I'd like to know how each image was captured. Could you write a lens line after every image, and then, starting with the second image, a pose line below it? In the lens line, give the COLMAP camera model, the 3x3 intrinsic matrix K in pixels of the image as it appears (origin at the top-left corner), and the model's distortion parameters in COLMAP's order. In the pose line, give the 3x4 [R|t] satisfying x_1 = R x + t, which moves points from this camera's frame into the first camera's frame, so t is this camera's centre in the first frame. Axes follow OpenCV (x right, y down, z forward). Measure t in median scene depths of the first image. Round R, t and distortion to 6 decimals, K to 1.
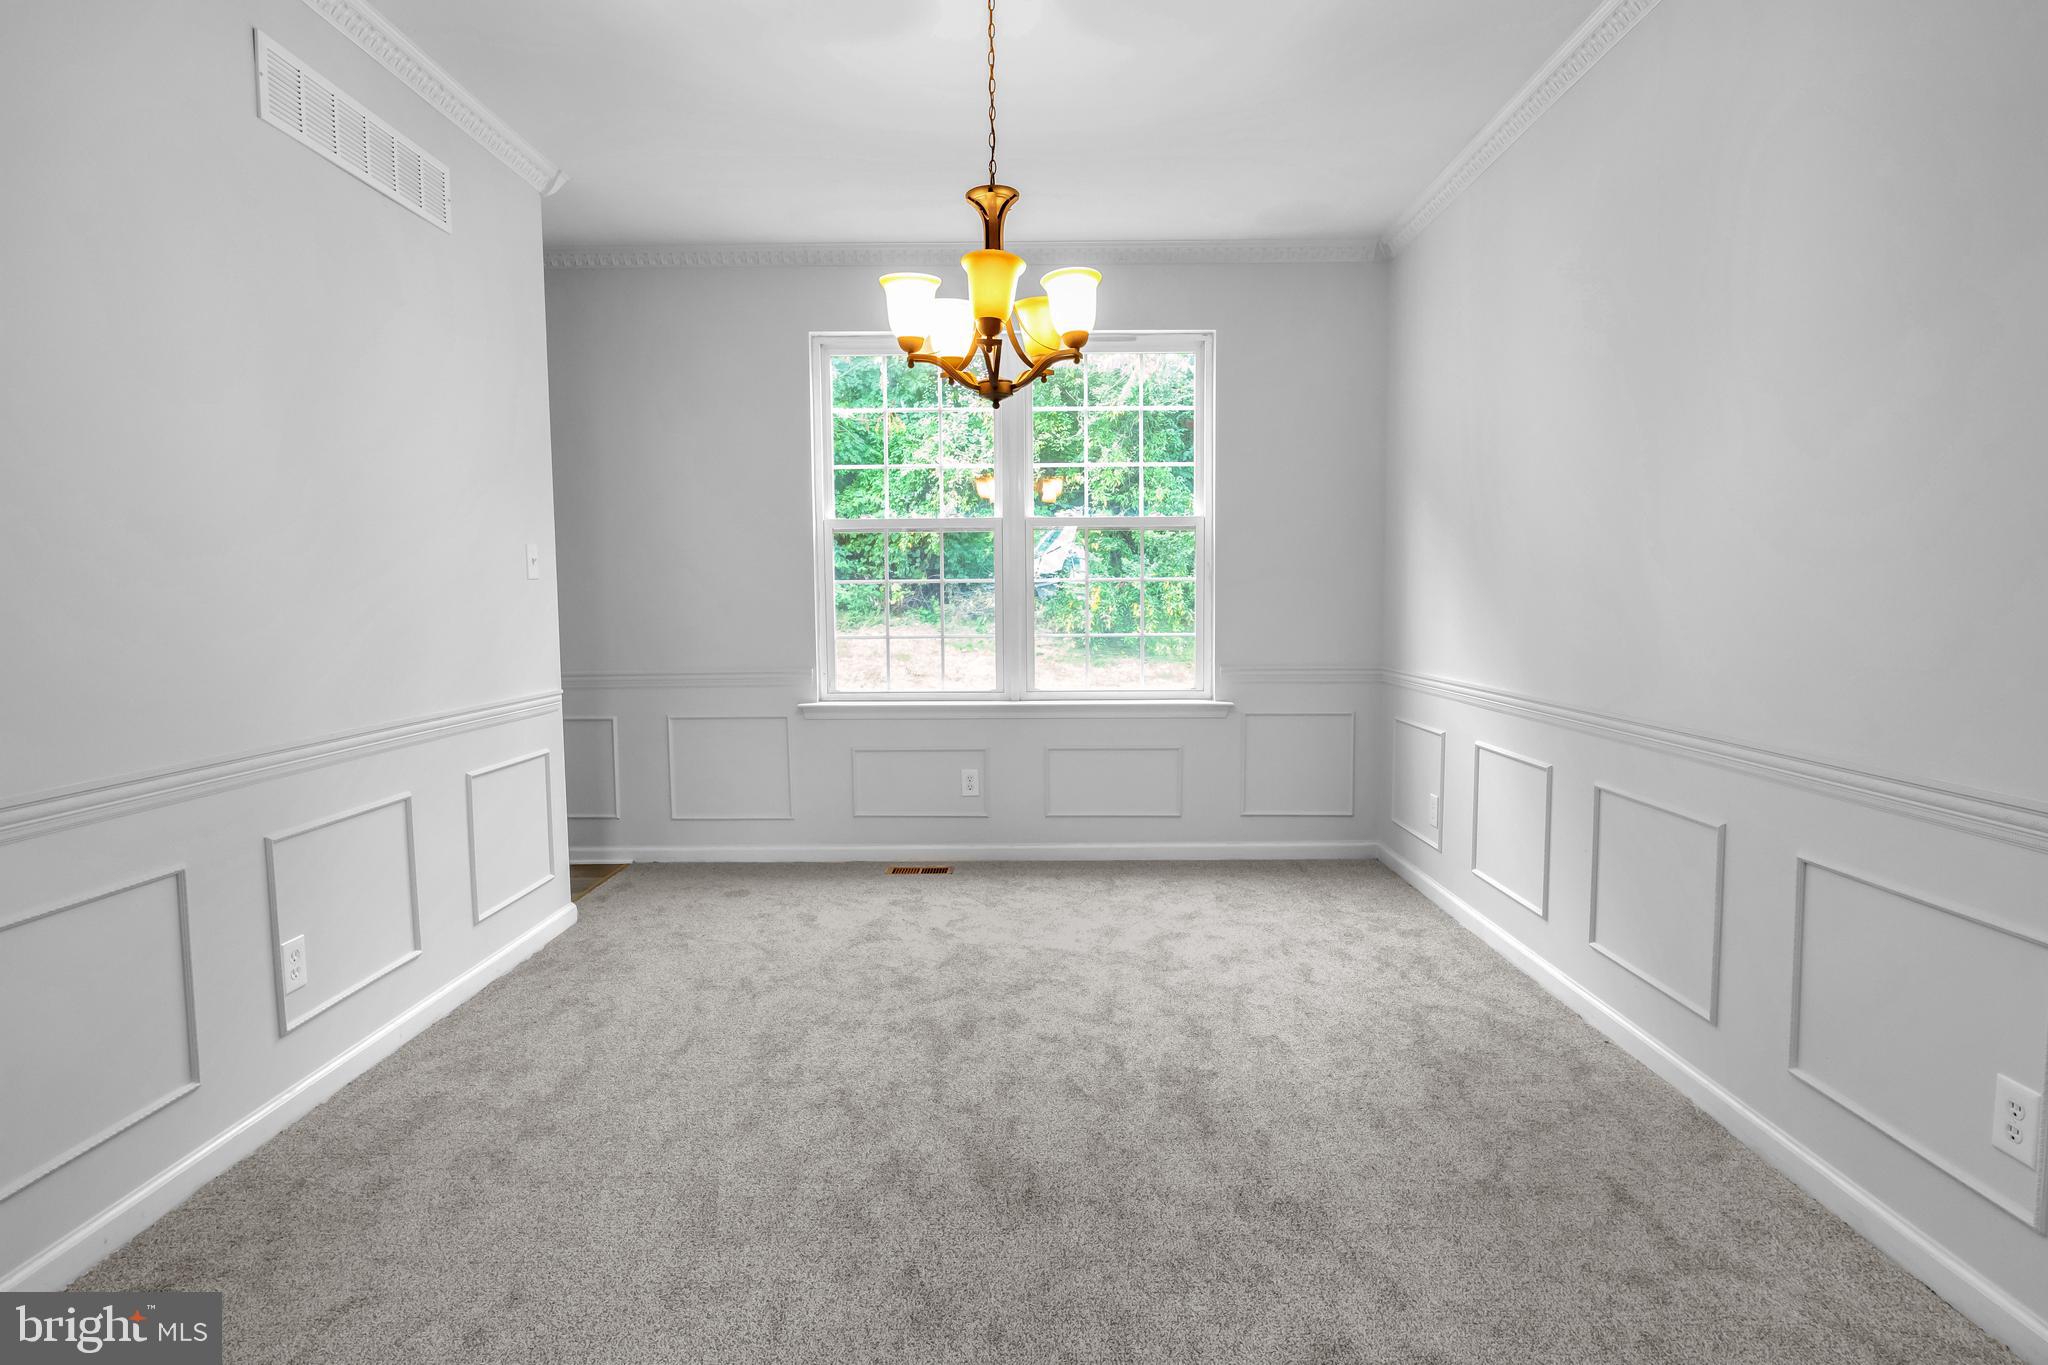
lens RADIAL K [[1073.0, 0, 1024.0], [0, 1073.0, 682.5], [0, 0, 1]] dist [-0.007289, -0.000258]
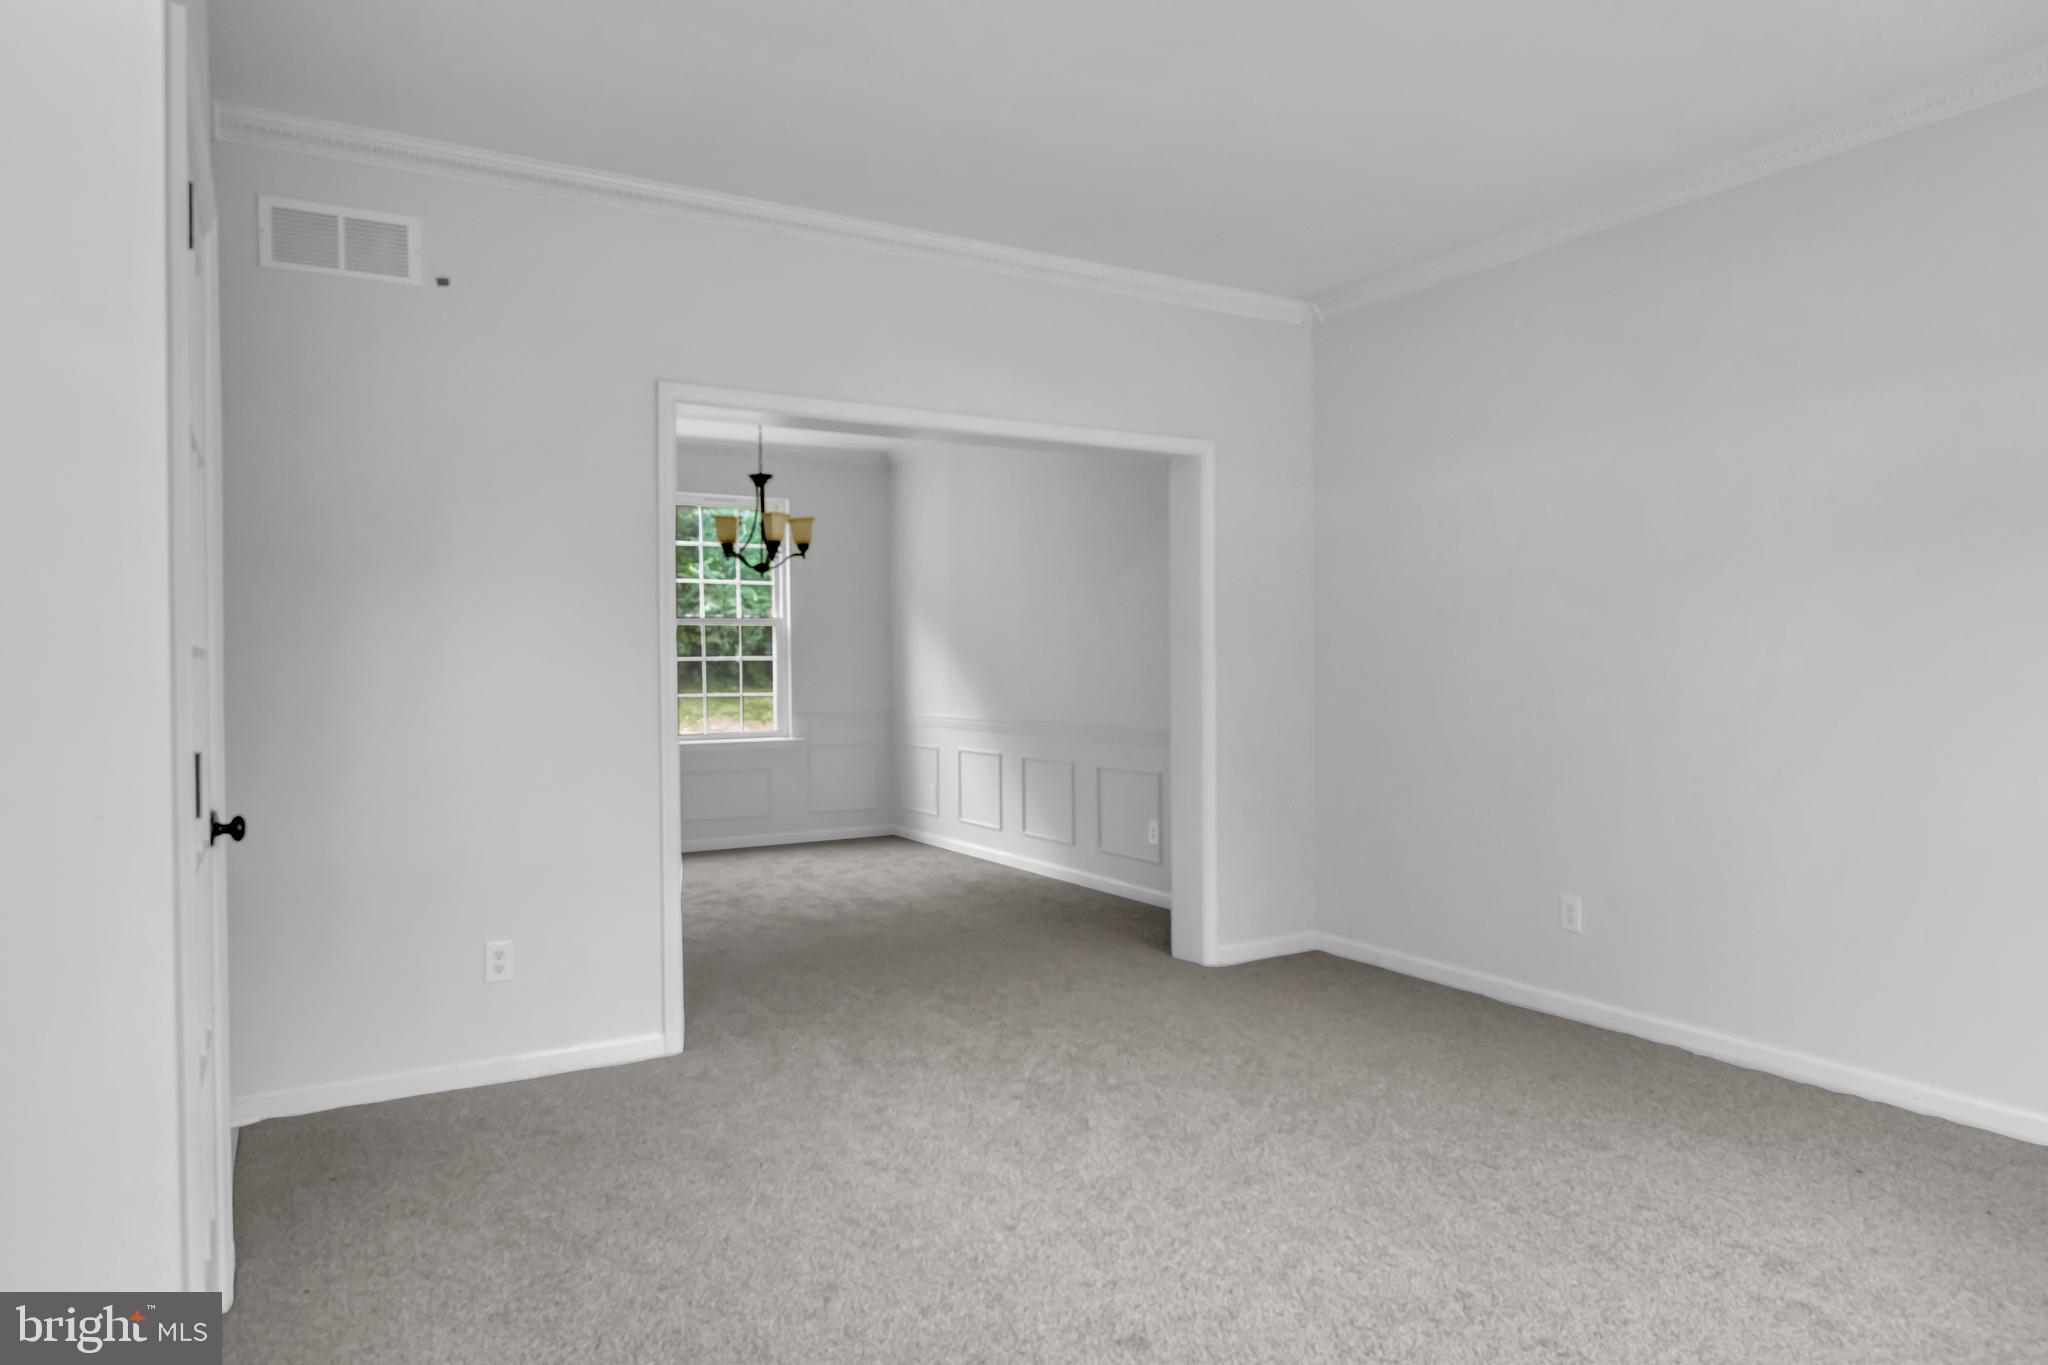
lens RADIAL K [[1284.2, 0, 1024.0], [0, 1284.2, 682.5], [0, 0, 1]] dist [0.000200, 0.000096]
pose [[0.859334, -0.008924, 0.511337, -0.727996], [0.045665, 0.997193, -0.059340, 0.095845], [-0.509372, 0.074343, 0.857329, -1.138891]]
